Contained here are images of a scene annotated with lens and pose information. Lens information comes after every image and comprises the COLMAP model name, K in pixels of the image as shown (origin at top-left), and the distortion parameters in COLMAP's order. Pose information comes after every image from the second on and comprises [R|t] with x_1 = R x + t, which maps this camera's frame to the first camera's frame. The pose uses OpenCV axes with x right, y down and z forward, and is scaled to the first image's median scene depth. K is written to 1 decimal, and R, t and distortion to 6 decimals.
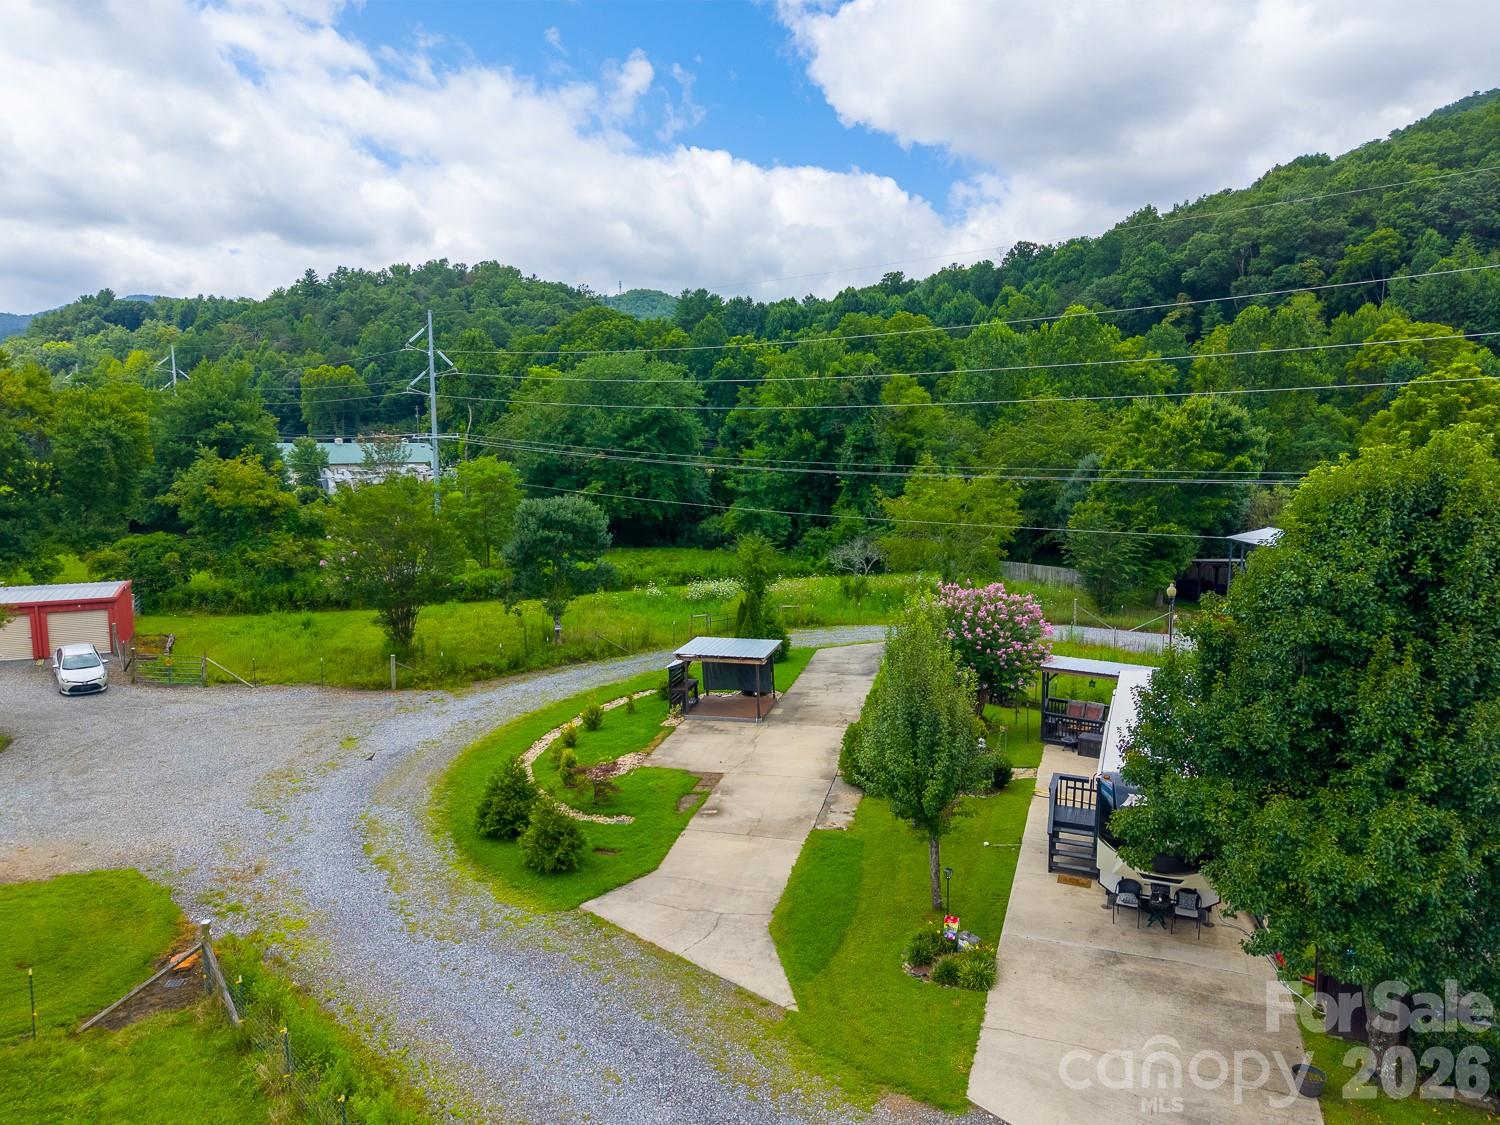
lens RADIAL K [[1003.4, 0, 749.5], [0, 1003.4, 569.4], [0, 0, 1]] dist [0.083903, -0.131692]
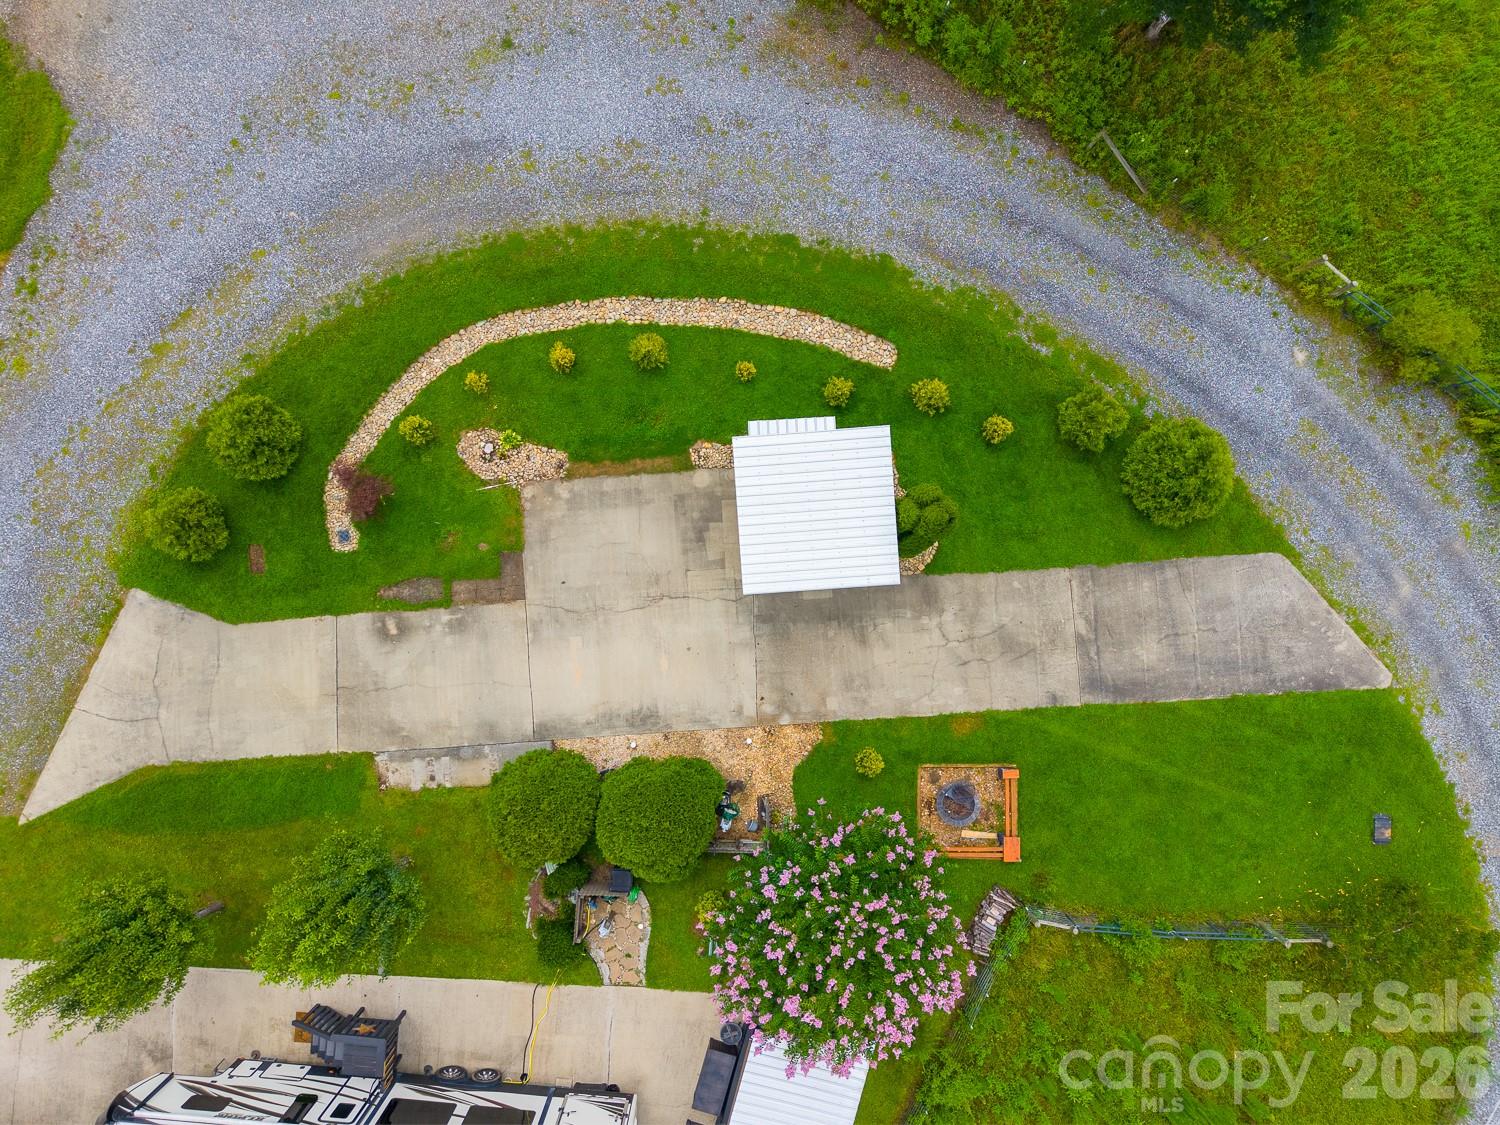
lens RADIAL K [[1010.2, 0, 744.5], [0, 1010.2, 567.2], [0, 0, 1]] dist [0.034298, -0.031938]
pose [[0.287981, 0.957601, 0.008180, -0.006322], [-0.116466, 0.026544, 0.992840, -0.507972], [0.950528, -0.286872, 0.119172, 0.922769]]
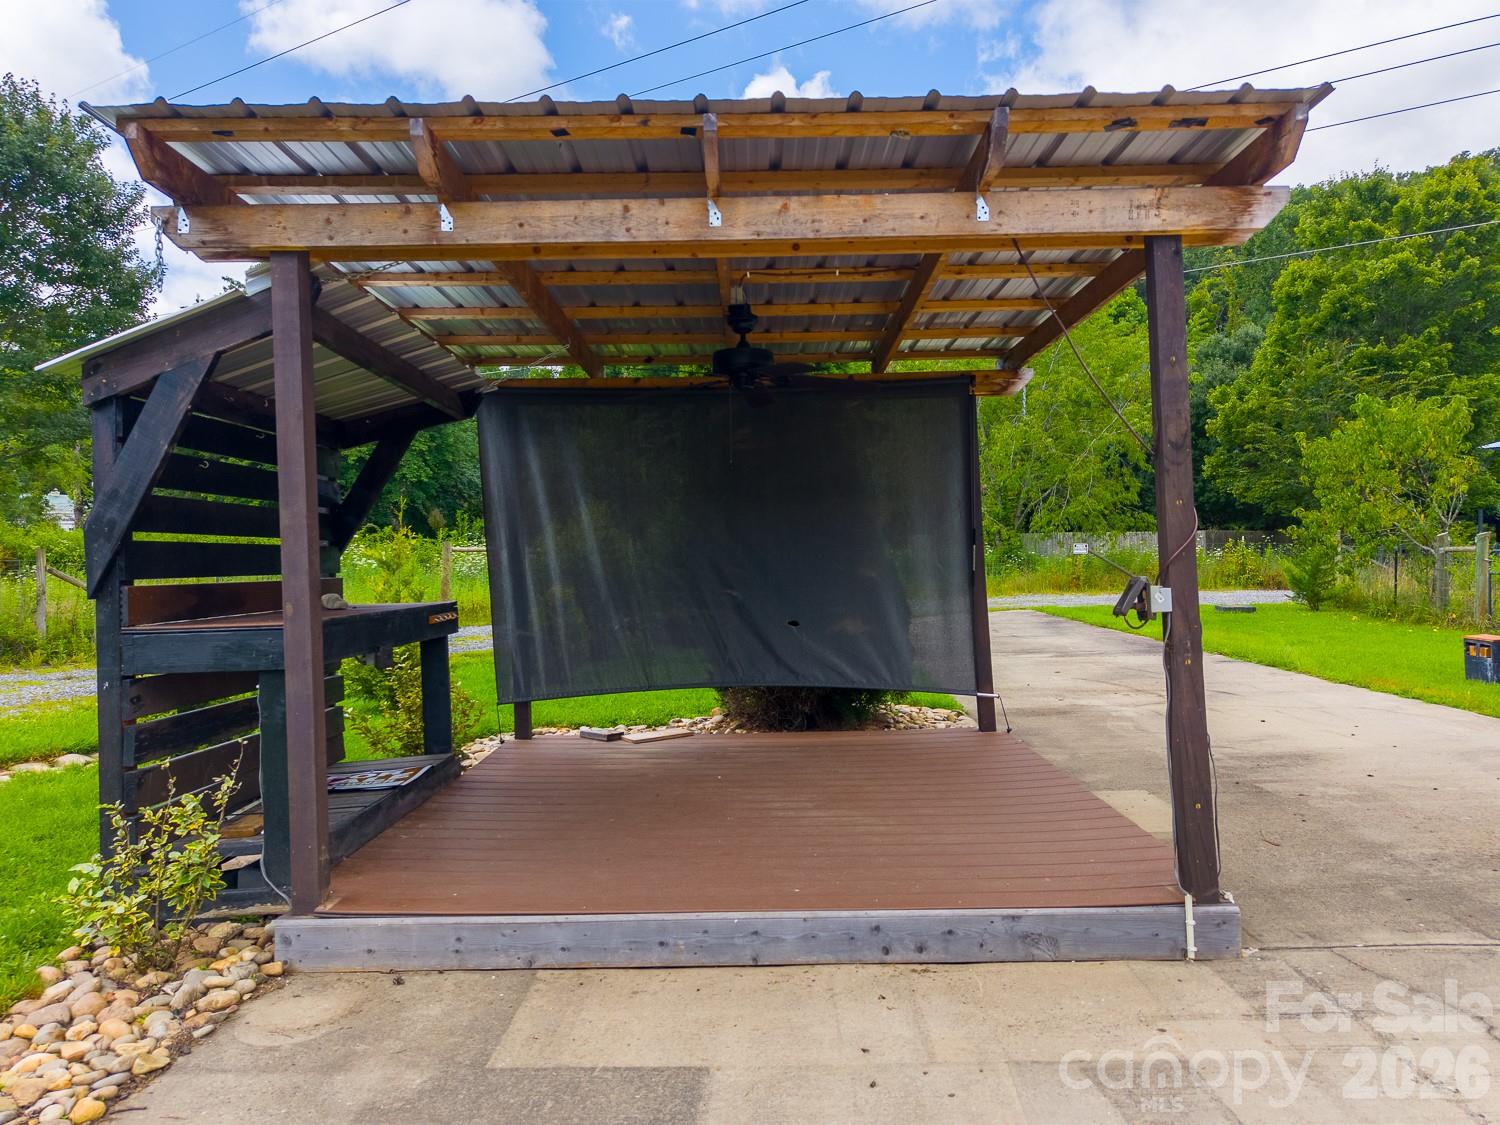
lens RADIAL K [[1010.2, 0, 744.5], [0, 1010.2, 567.2], [0, 0, 1]] dist [0.034298, -0.031938]
pose [[0.977949, -0.015231, 0.208287, -0.044908], [0.039439, 0.992861, -0.112572, 0.130179], [-0.205085, 0.118305, 0.971568, 0.928669]]
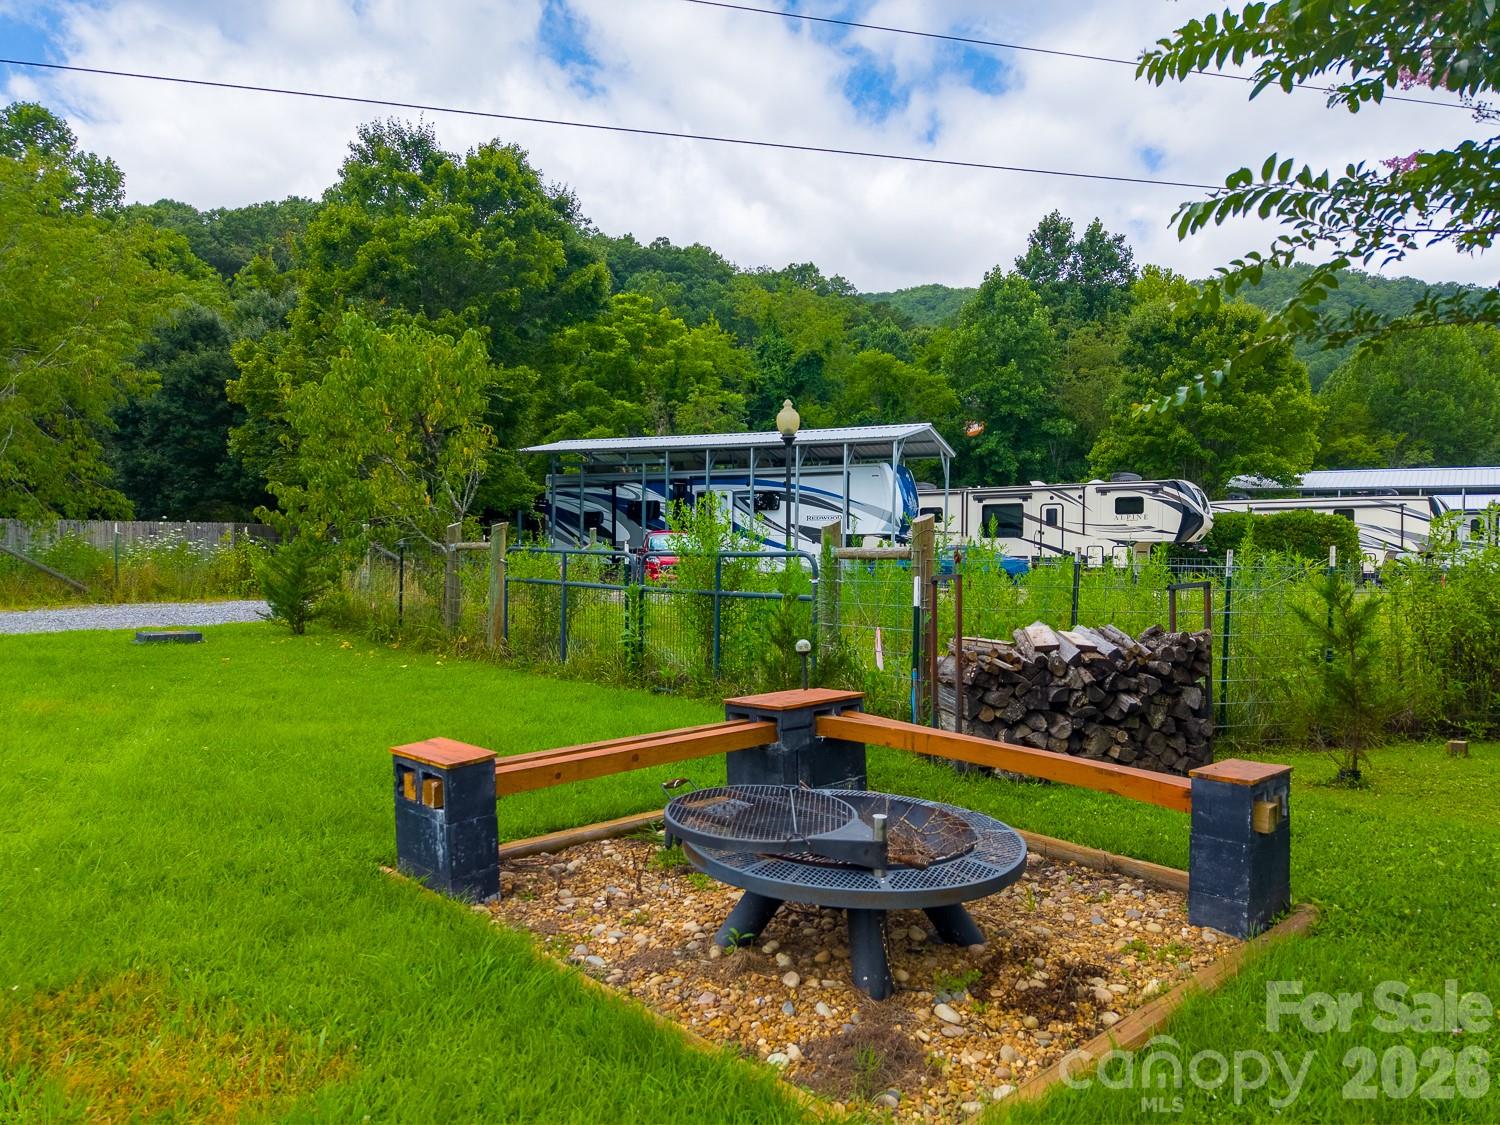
lens RADIAL K [[1010.2, 0, 744.5], [0, 1010.2, 567.2], [0, 0, 1]] dist [0.034298, -0.031938]
pose [[0.502142, -0.008507, 0.864743, 0.111773], [0.103209, 0.993394, -0.050159, 0.116678], [-0.858604, 0.114436, 0.499703, 1.056986]]
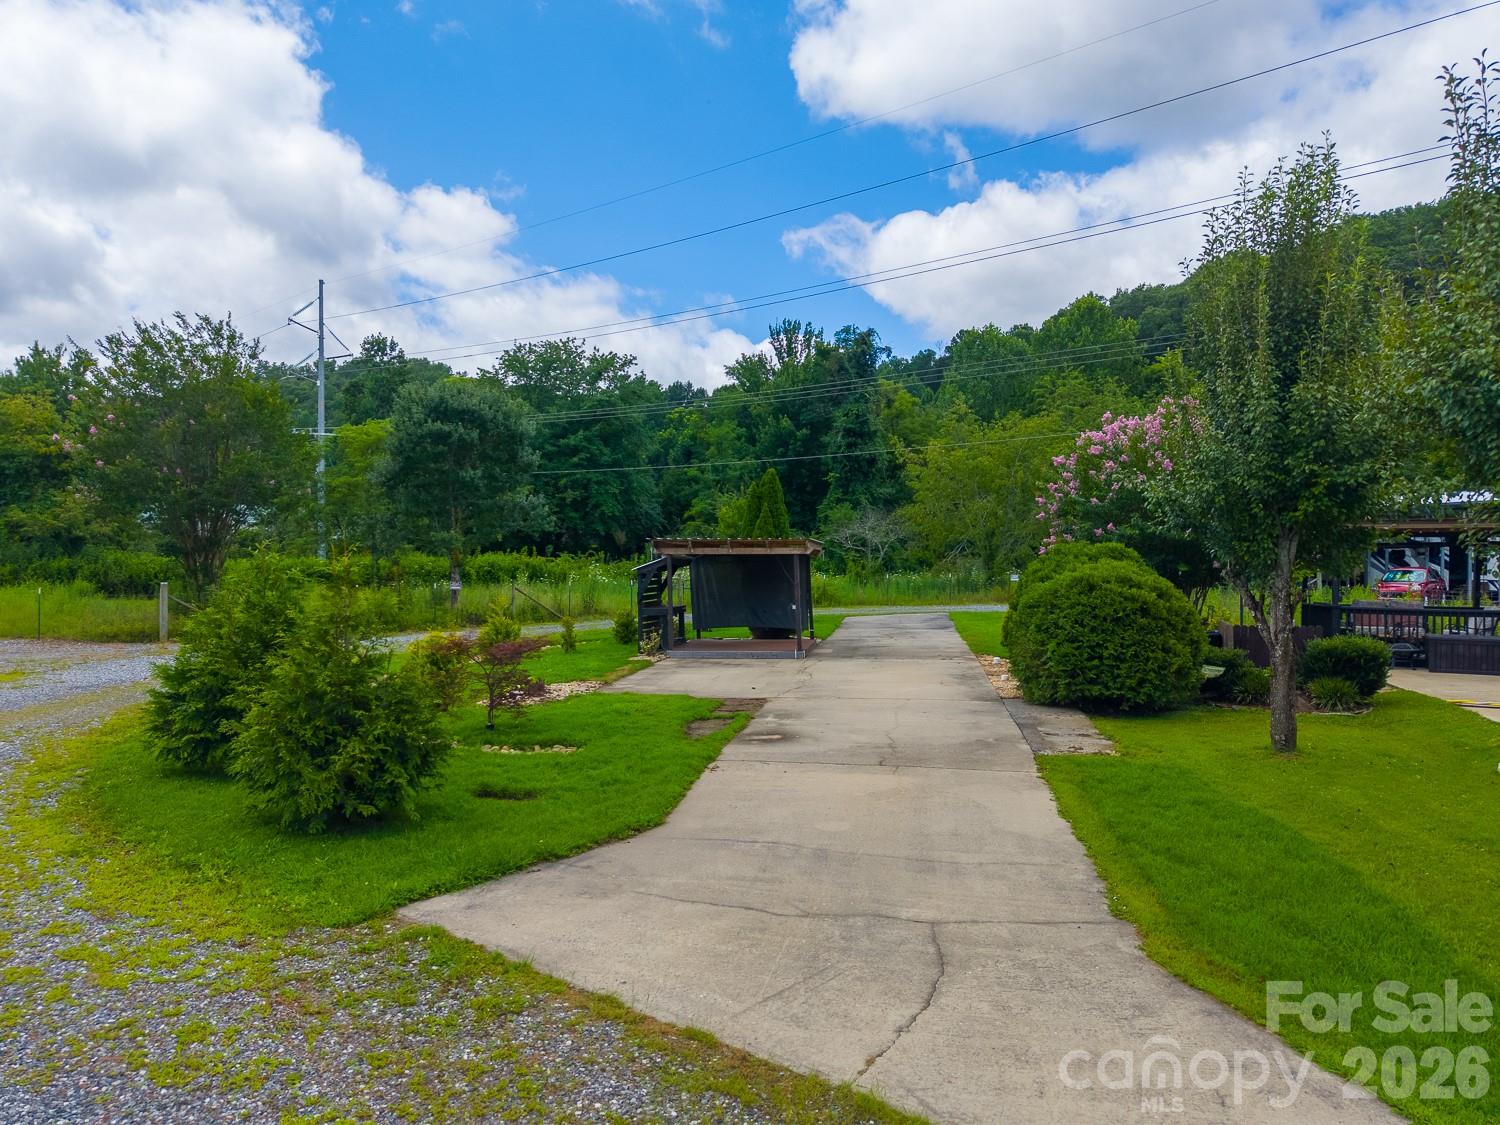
lens RADIAL K [[1010.2, 0, 744.5], [0, 1010.2, 567.2], [0, 0, 1]] dist [0.034298, -0.031938]
pose [[0.998086, -0.001560, 0.061829, -0.056823], [0.008830, 0.993034, -0.117499, 0.168718], [-0.061215, 0.117820, 0.991146, 0.440930]]
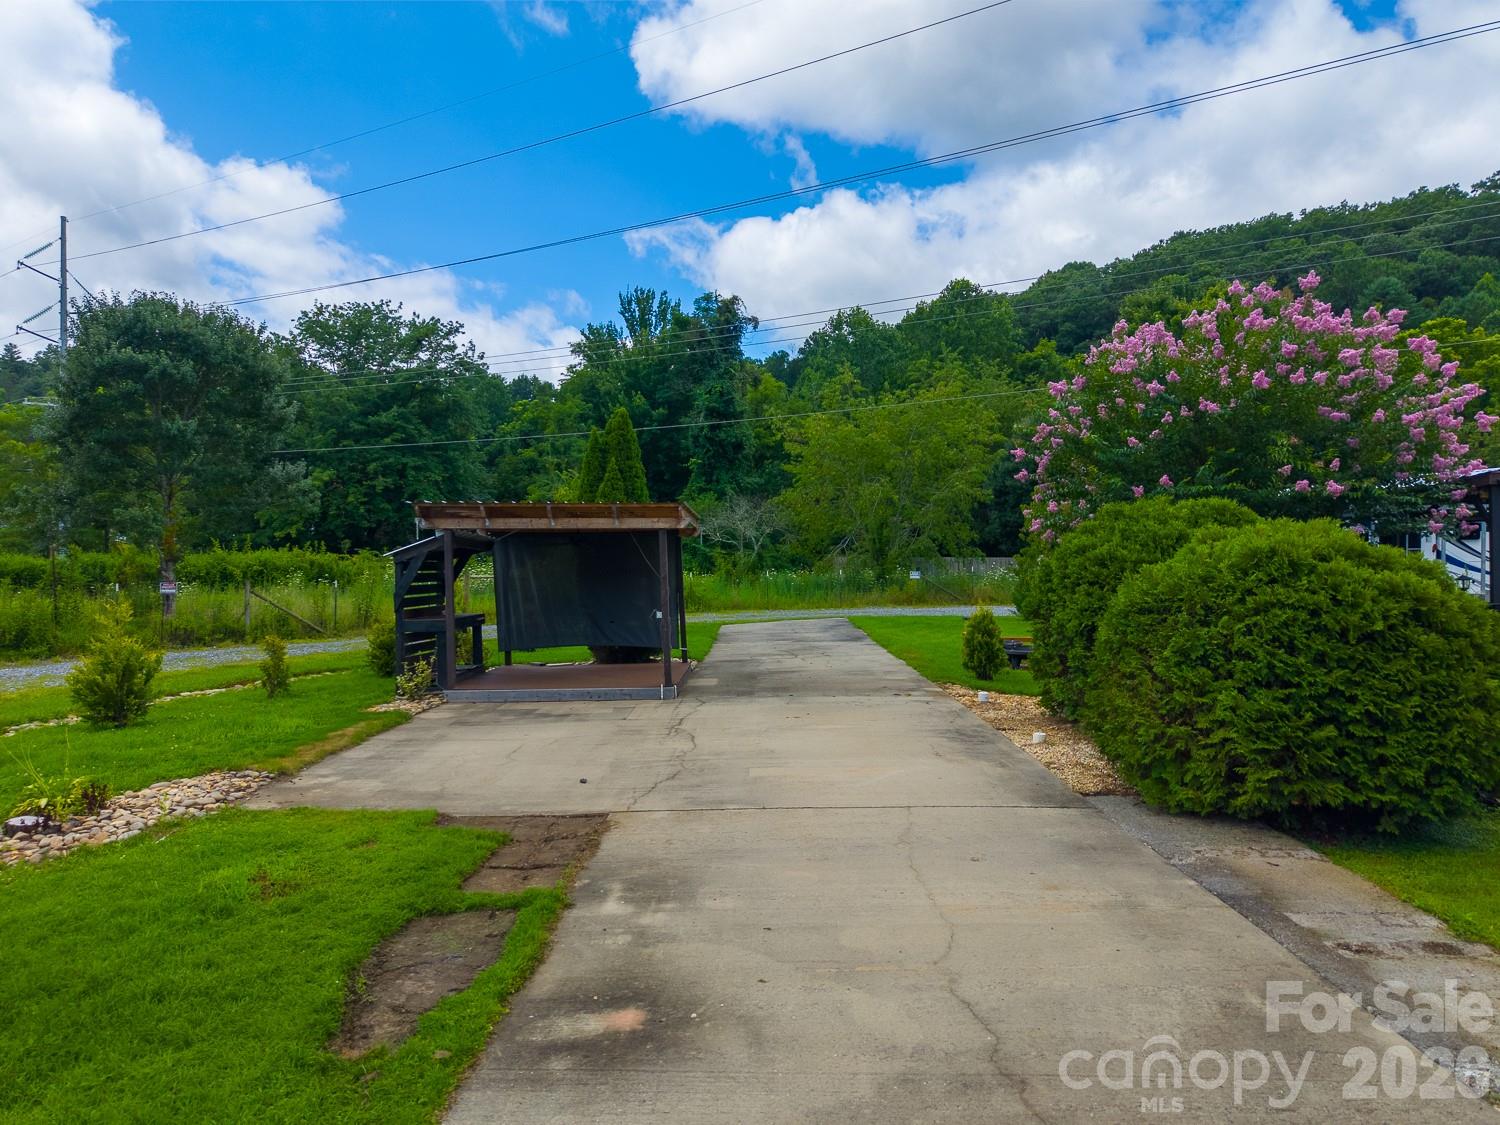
lens RADIAL K [[1011.4, 0, 750.0], [0, 1011.4, 562.5], [0, 0, 1]] dist [0.062377, -0.094021]
pose [[0.977521, -0.004600, 0.210787, -0.036605], [0.031270, 0.991868, -0.123367, 0.150790], [-0.208506, 0.127185, 0.969716, 0.656719]]
